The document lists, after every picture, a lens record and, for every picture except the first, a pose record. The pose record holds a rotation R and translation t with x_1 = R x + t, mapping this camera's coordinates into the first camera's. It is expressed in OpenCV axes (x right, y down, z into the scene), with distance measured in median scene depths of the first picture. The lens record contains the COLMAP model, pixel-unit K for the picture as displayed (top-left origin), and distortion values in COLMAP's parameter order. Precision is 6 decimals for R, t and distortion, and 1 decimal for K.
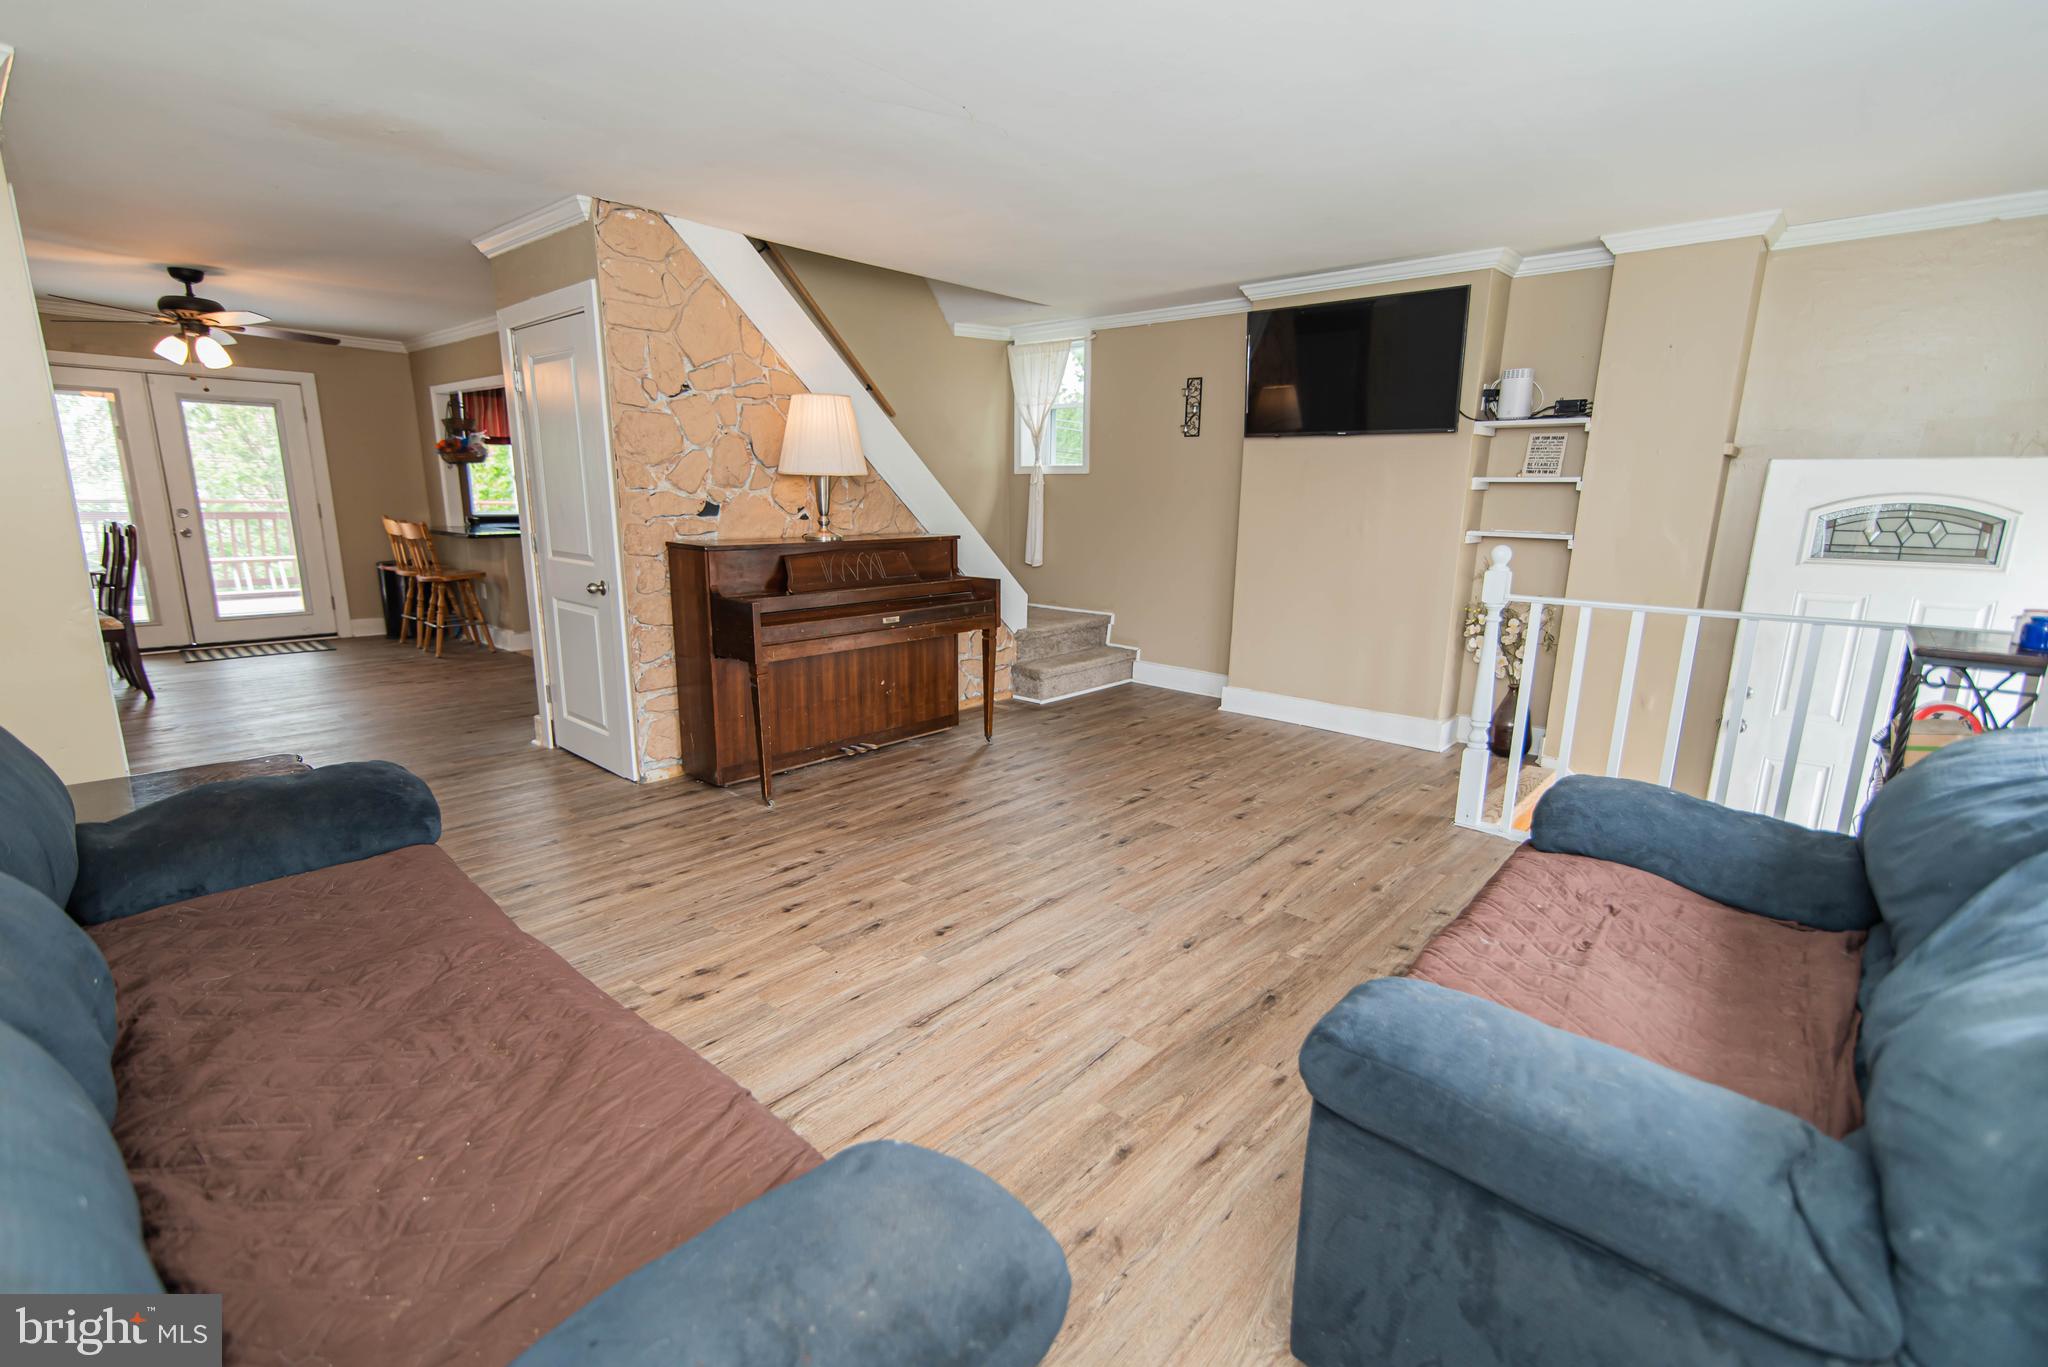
lens RADIAL K [[924.6, 0, 1015.5], [0, 924.6, 689.5], [0, 0, 1]] dist [0.016303, -0.001285]
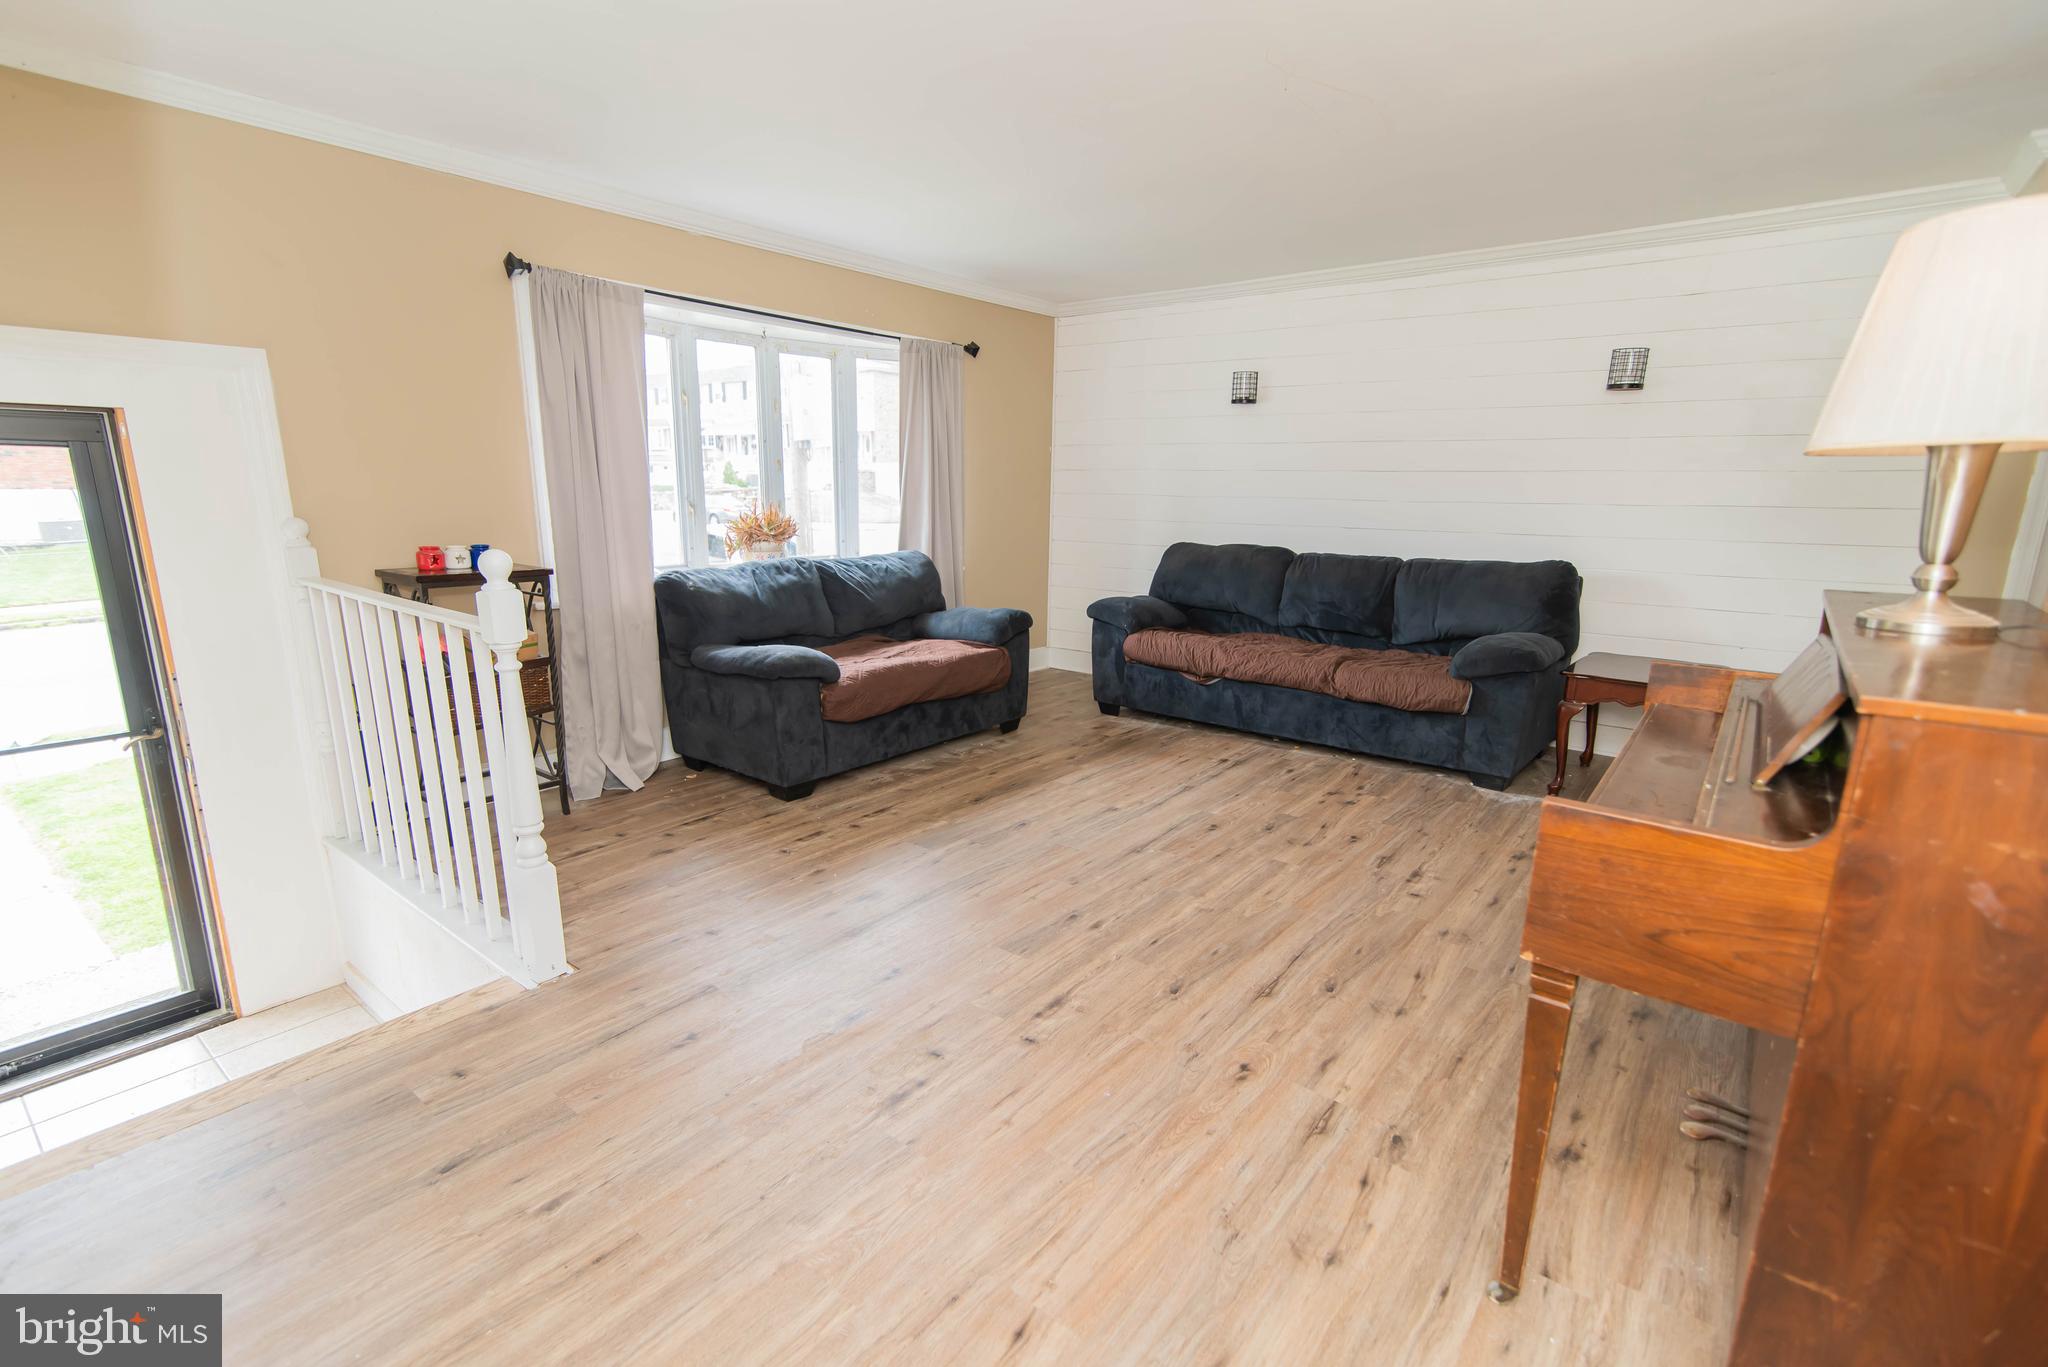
lens RADIAL K [[939.9, 0, 1016.9], [0, 939.9, 688.2], [0, 0, 1]] dist [0.017158, -0.000432]
pose [[-0.998051, -0.010733, -0.061480, 0.183598], [-0.035819, 0.905210, 0.423452, -0.302884], [0.051107, 0.424829, -0.903830, 1.402489]]
